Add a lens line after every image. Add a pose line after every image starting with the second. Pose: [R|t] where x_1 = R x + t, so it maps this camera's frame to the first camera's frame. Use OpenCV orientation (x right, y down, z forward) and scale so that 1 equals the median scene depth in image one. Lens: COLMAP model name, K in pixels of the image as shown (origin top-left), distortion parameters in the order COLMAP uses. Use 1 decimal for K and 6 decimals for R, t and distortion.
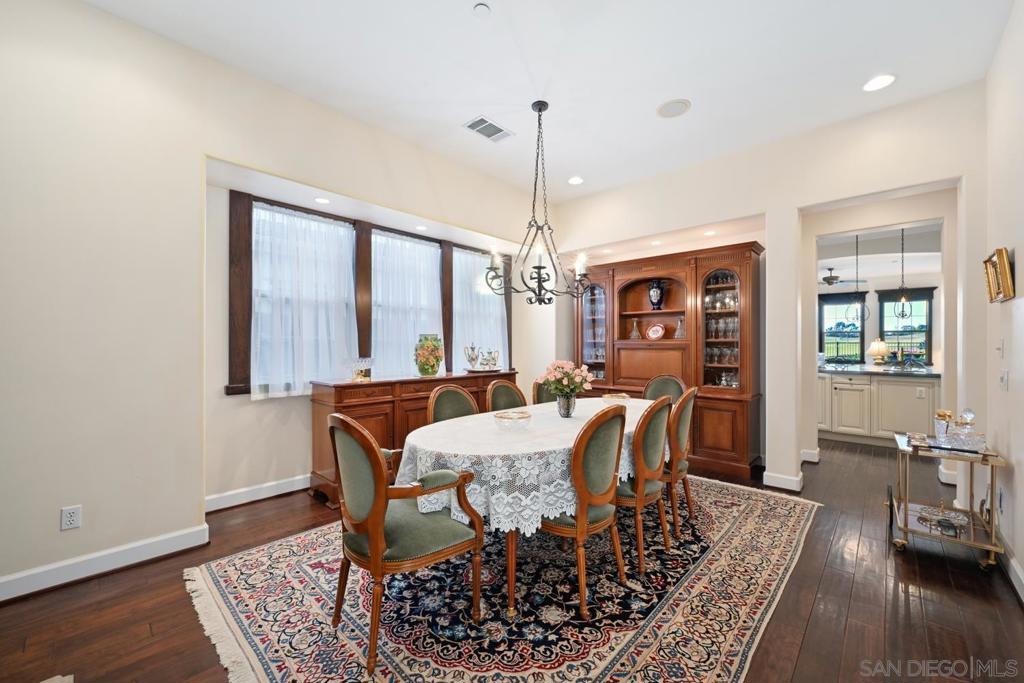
lens RADIAL K [[399.5, 0, 514.4], [0, 399.5, 344.7], [0, 0, 1]] dist [-0.001400, -0.000051]
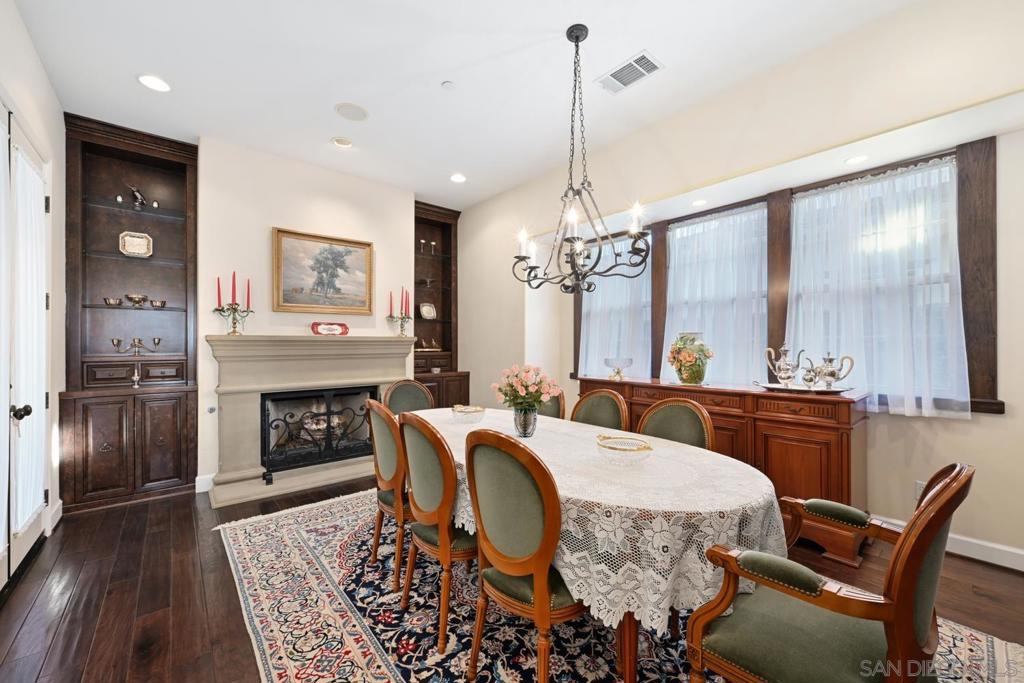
lens RADIAL K [[399.5, 0, 514.4], [0, 399.5, 344.7], [0, 0, 1]] dist [-0.001400, -0.000051]
pose [[-0.109146, 0.000389, -0.994026, 1.229220], [0.000039, 1.000000, 0.000387, -0.003243], [0.994026, 0.000003, -0.109146, 1.414835]]
